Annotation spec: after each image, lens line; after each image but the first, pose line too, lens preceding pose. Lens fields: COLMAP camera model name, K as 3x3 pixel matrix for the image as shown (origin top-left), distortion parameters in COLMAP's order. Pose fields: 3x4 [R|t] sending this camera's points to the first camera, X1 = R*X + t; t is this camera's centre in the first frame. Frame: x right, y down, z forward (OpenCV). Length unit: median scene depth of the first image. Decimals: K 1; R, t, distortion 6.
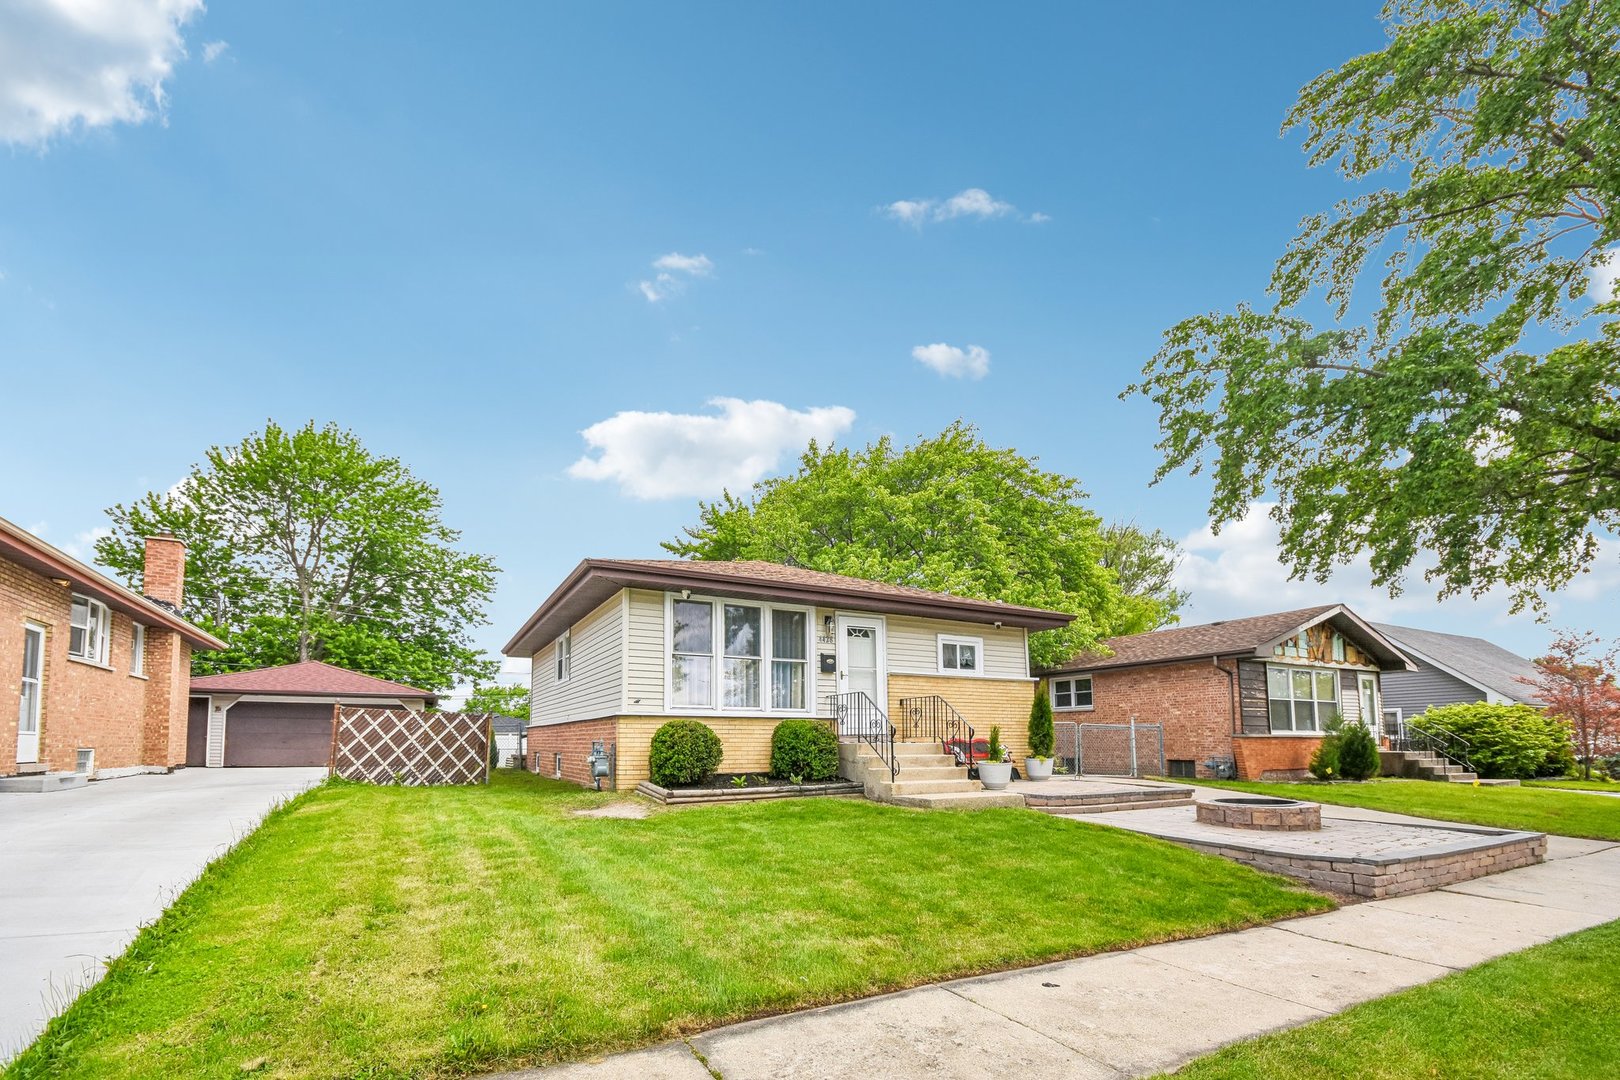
lens RADIAL K [[647.2, 0, 759.7], [0, 647.2, 544.7], [0, 0, 1]] dist [-0.003732, -0.000375]
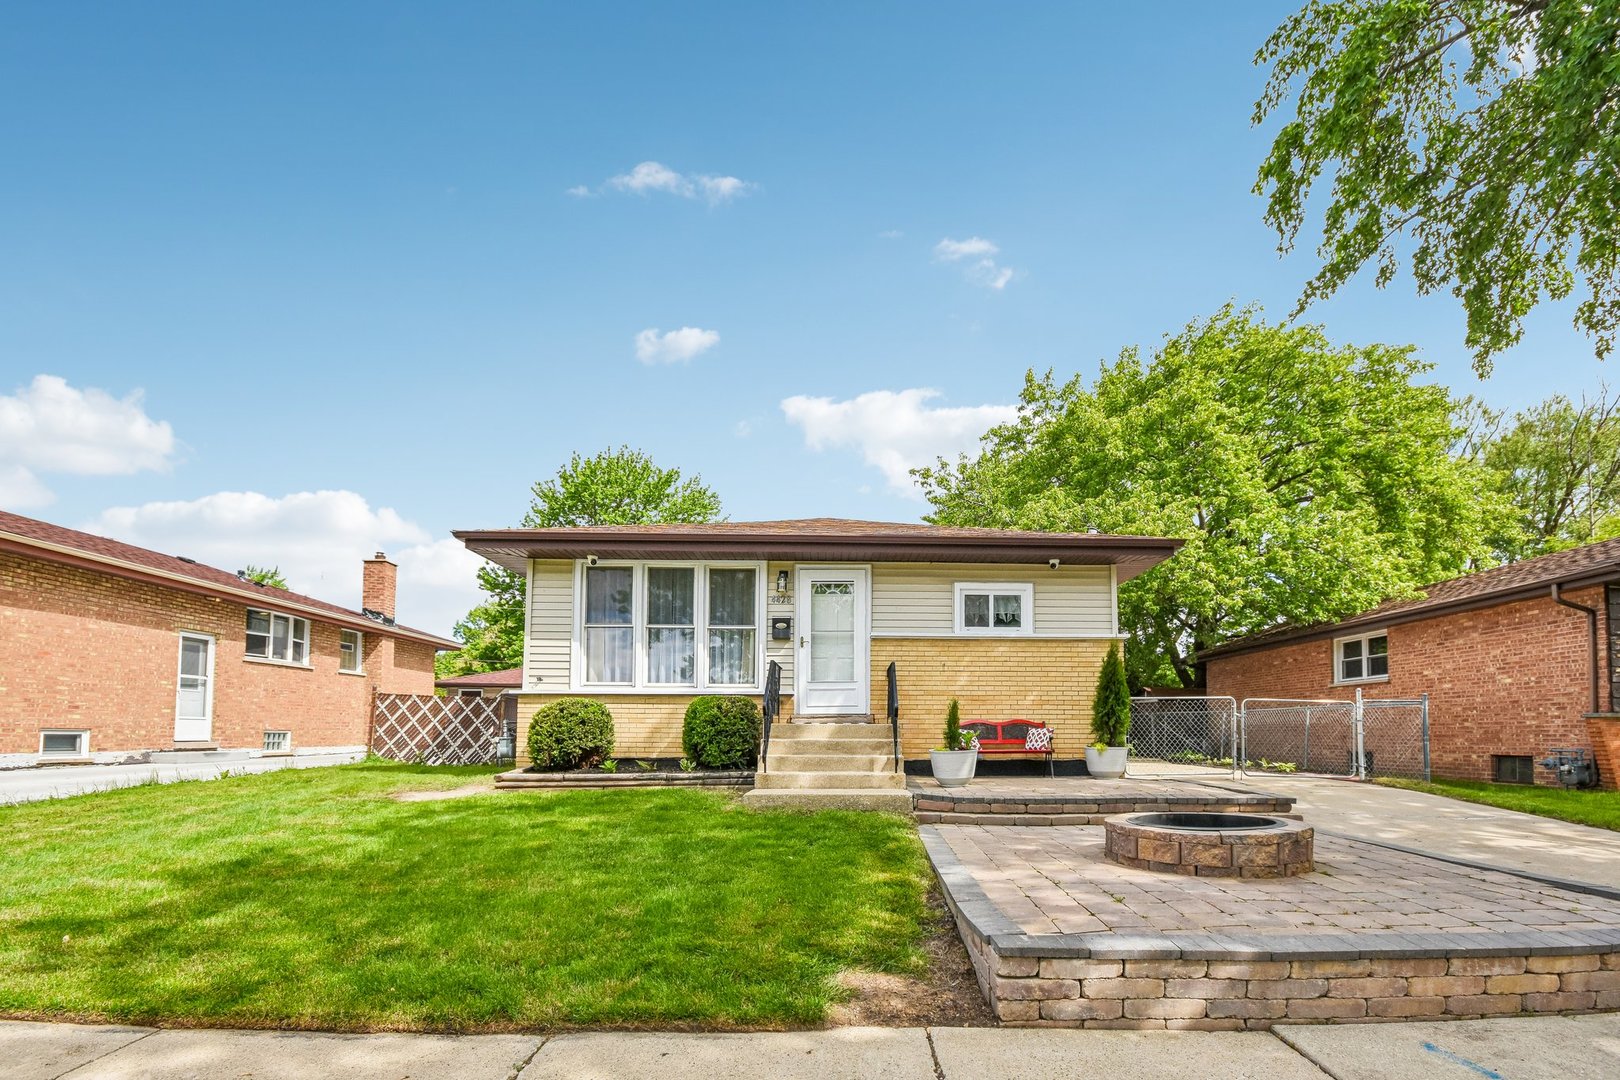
lens RADIAL K [[686.4, 0, 770.9], [0, 686.4, 564.7], [0, 0, 1]] dist [-0.002370, -0.000839]
pose [[0.912438, -0.093499, -0.398391, 0.417125], [0.116313, 0.992650, 0.033425, 0.068642], [0.392338, -0.076836, 0.916606, 0.195613]]
